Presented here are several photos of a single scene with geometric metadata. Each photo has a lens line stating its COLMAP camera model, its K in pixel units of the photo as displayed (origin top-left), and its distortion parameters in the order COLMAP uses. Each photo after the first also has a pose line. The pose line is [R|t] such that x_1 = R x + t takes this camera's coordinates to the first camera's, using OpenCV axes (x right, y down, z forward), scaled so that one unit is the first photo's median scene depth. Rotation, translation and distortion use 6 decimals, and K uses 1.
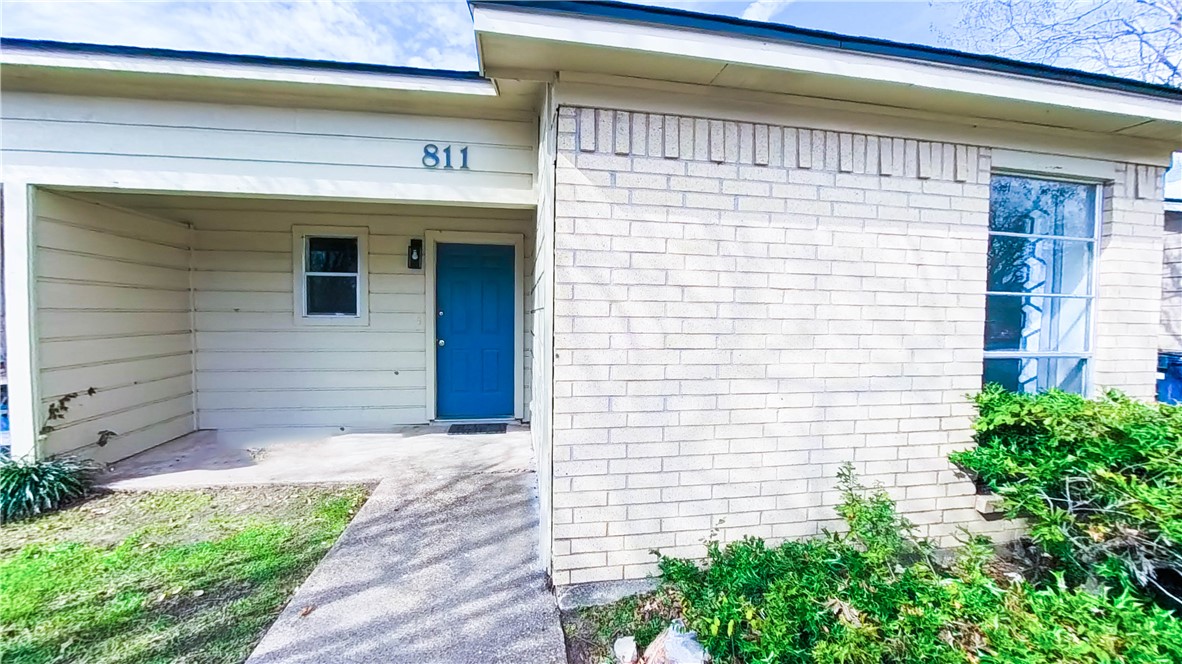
lens RADIAL K [[464.6, 0, 631.2], [0, 464.6, 332.2], [0, 0, 1]] dist [-0.024487, 0.000222]
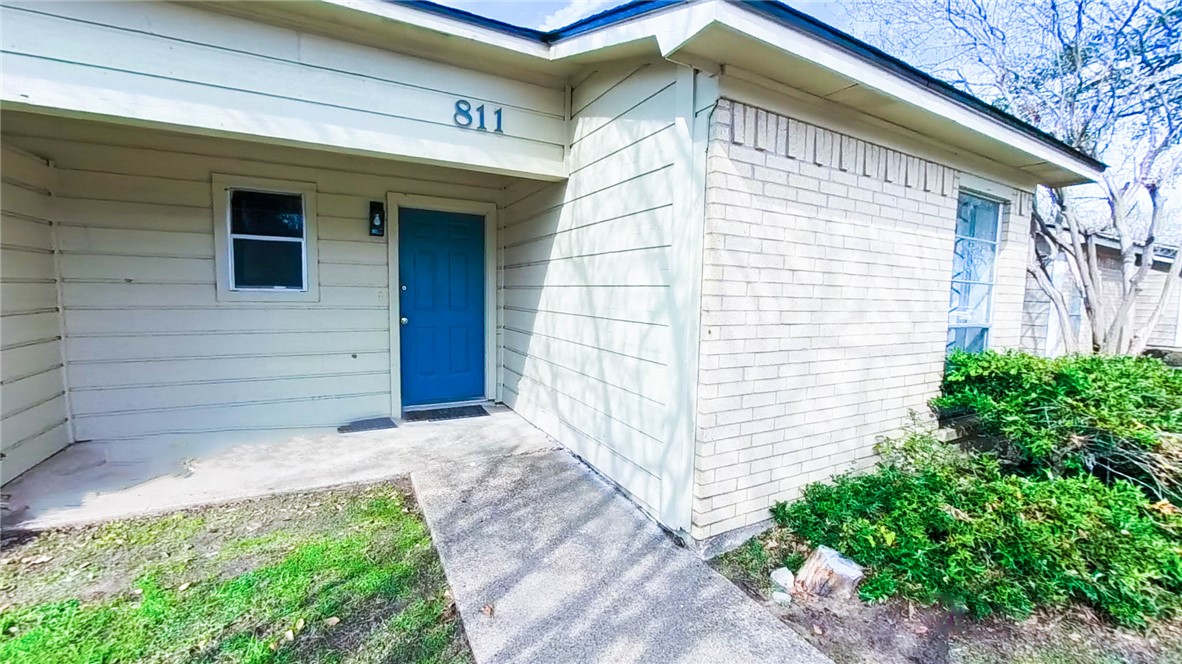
lens RADIAL K [[464.6, 0, 631.2], [0, 464.6, 332.2], [0, 0, 1]] dist [-0.024487, 0.000222]
pose [[0.943916, -0.017994, 0.329696, -0.500416], [0.000222, 0.998548, 0.053864, -0.005328], [-0.330186, -0.050770, 0.942549, 0.026977]]
